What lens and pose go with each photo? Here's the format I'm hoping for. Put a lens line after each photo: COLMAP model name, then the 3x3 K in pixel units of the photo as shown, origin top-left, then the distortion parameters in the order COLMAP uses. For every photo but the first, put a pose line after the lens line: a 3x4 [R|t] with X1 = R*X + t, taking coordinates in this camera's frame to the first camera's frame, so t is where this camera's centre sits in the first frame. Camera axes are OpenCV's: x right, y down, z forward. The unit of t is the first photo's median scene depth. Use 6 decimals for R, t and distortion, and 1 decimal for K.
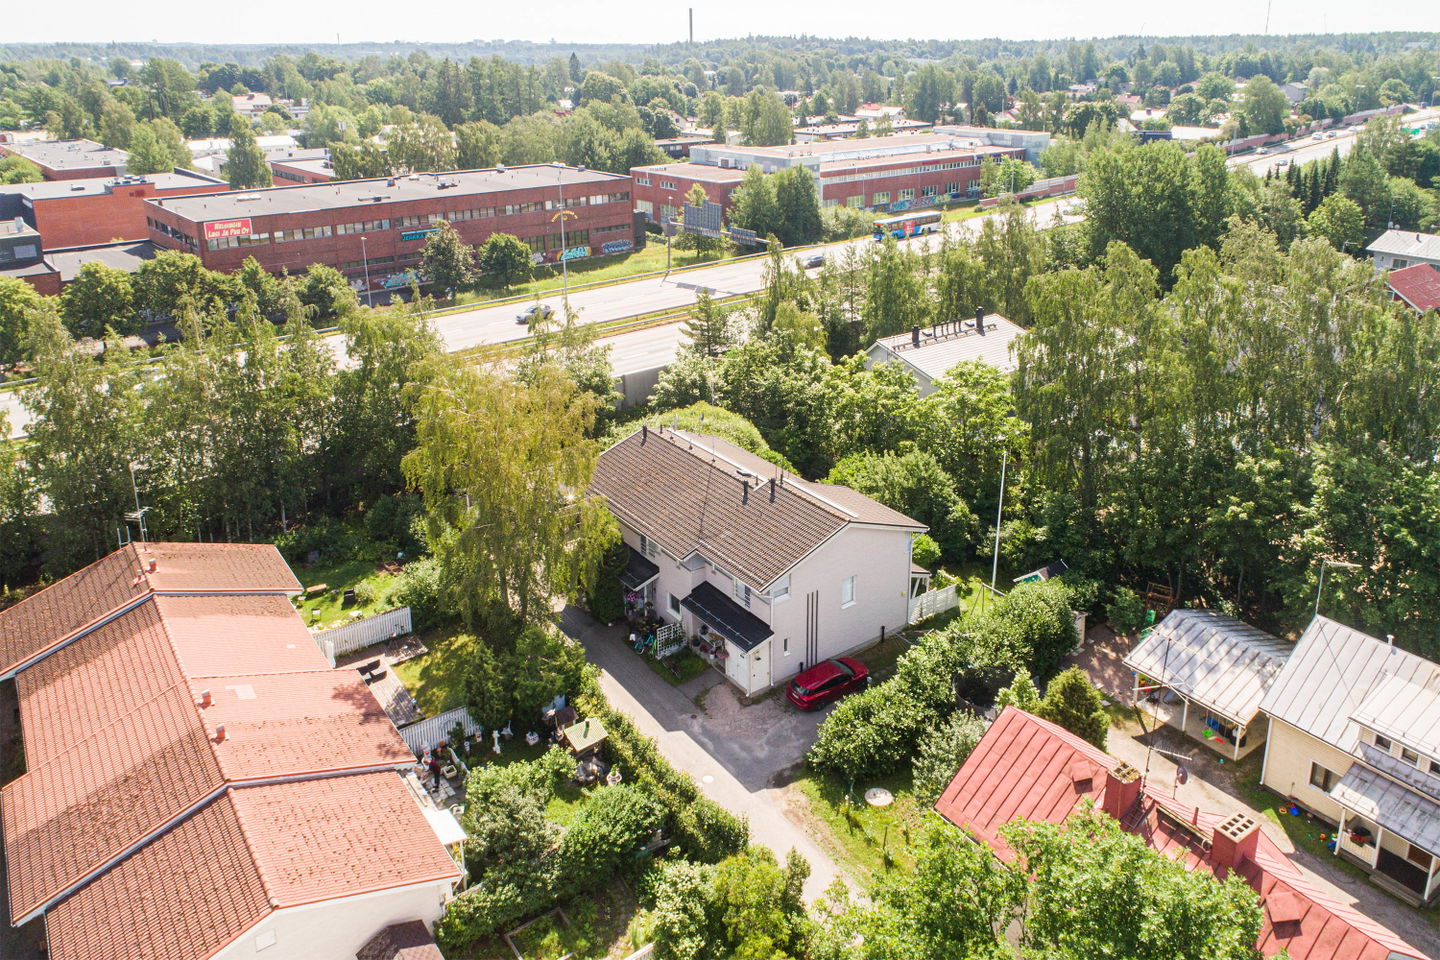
lens RADIAL K [[1022.4, 0, 720.0], [0, 1022.4, 480.0], [0, 0, 1]] dist [0.005565, 0.000315]
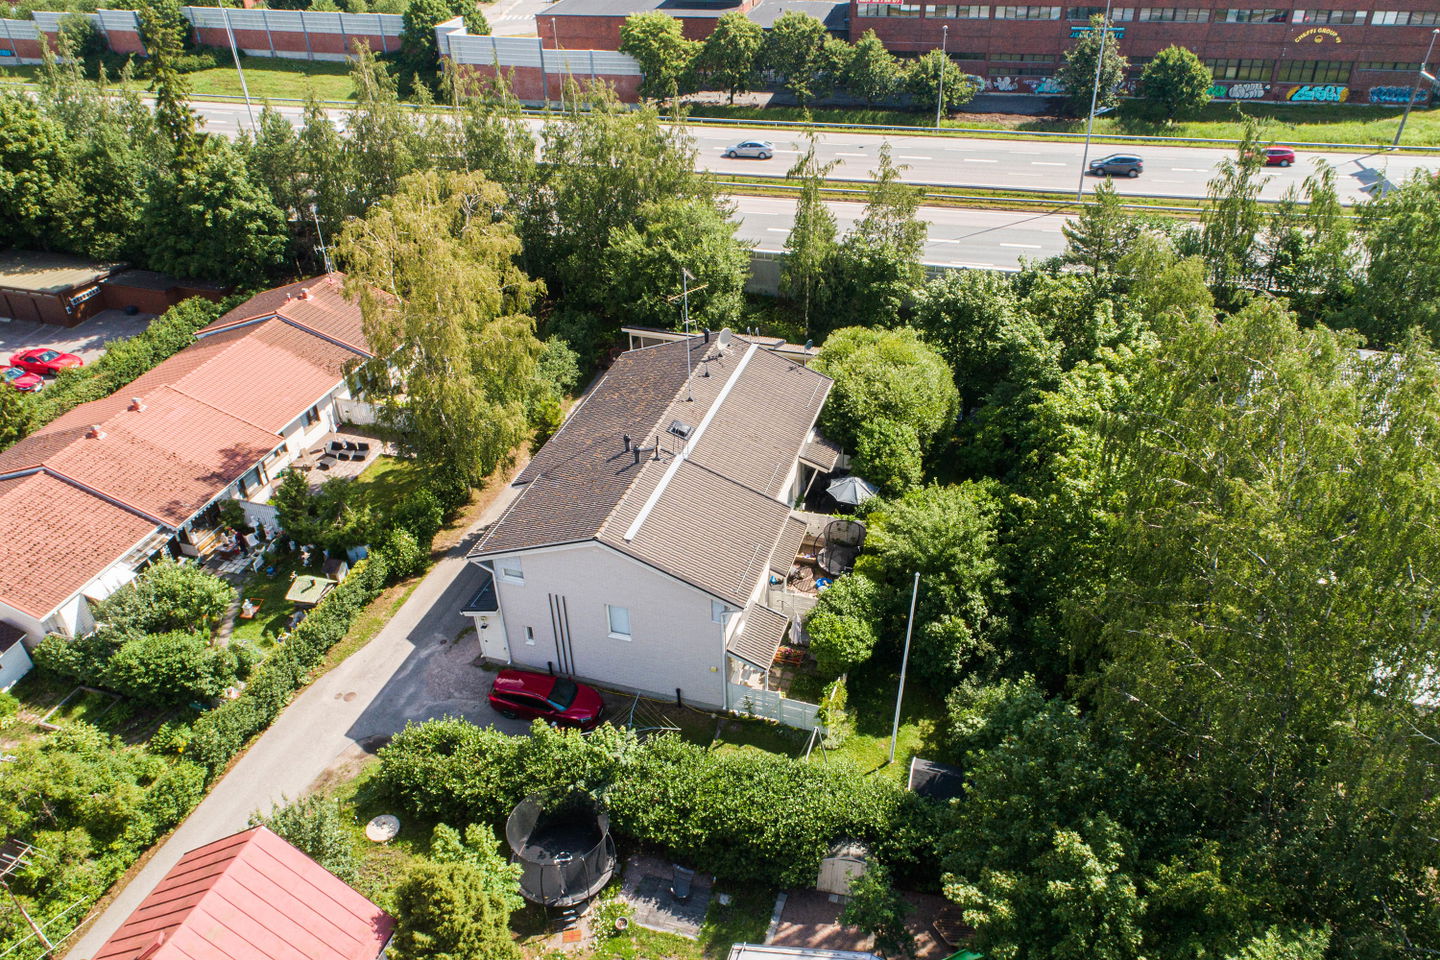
lens RADIAL K [[984.3, 0, 701.6], [0, 984.3, 561.9], [0, 0, 1]] dist [0.001606, 0.002406]
pose [[0.593340, 0.498438, -0.632065, 0.250147], [-0.298733, 0.865496, 0.402089, -0.101493], [0.747467, -0.049757, 0.662433, 0.228930]]
